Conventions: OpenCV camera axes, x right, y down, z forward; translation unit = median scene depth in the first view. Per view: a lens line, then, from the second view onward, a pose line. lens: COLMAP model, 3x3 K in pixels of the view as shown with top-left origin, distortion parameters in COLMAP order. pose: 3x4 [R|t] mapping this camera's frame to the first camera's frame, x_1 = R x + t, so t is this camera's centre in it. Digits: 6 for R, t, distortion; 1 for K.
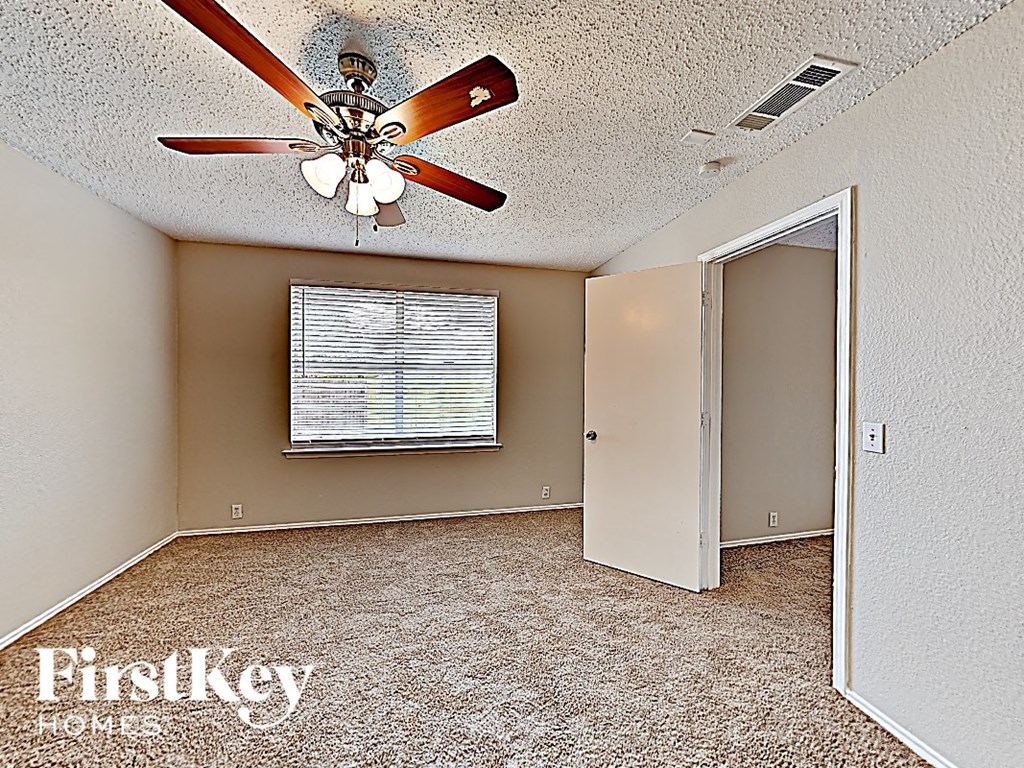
lens RADIAL K [[379.5, 0, 512.1], [0, 379.5, 382.2], [0, 0, 1]] dist [-0.002251, -0.000351]
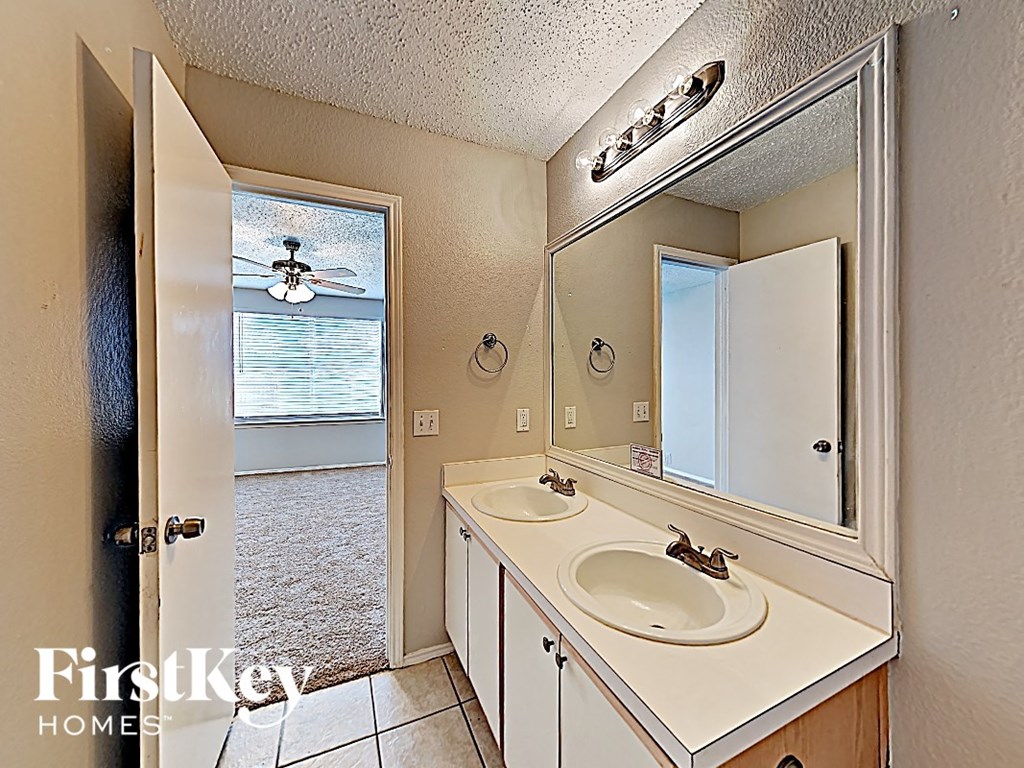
lens RADIAL K [[379.5, 0, 517.1], [0, 379.5, 382.0], [0, 0, 1]] dist [-0.002251, -0.000351]
pose [[0.980880, -0.004719, 0.194559, 0.516236], [0.004717, 0.999989, 0.000476, 0.048701], [-0.194559, 0.000450, 0.980891, -1.631856]]
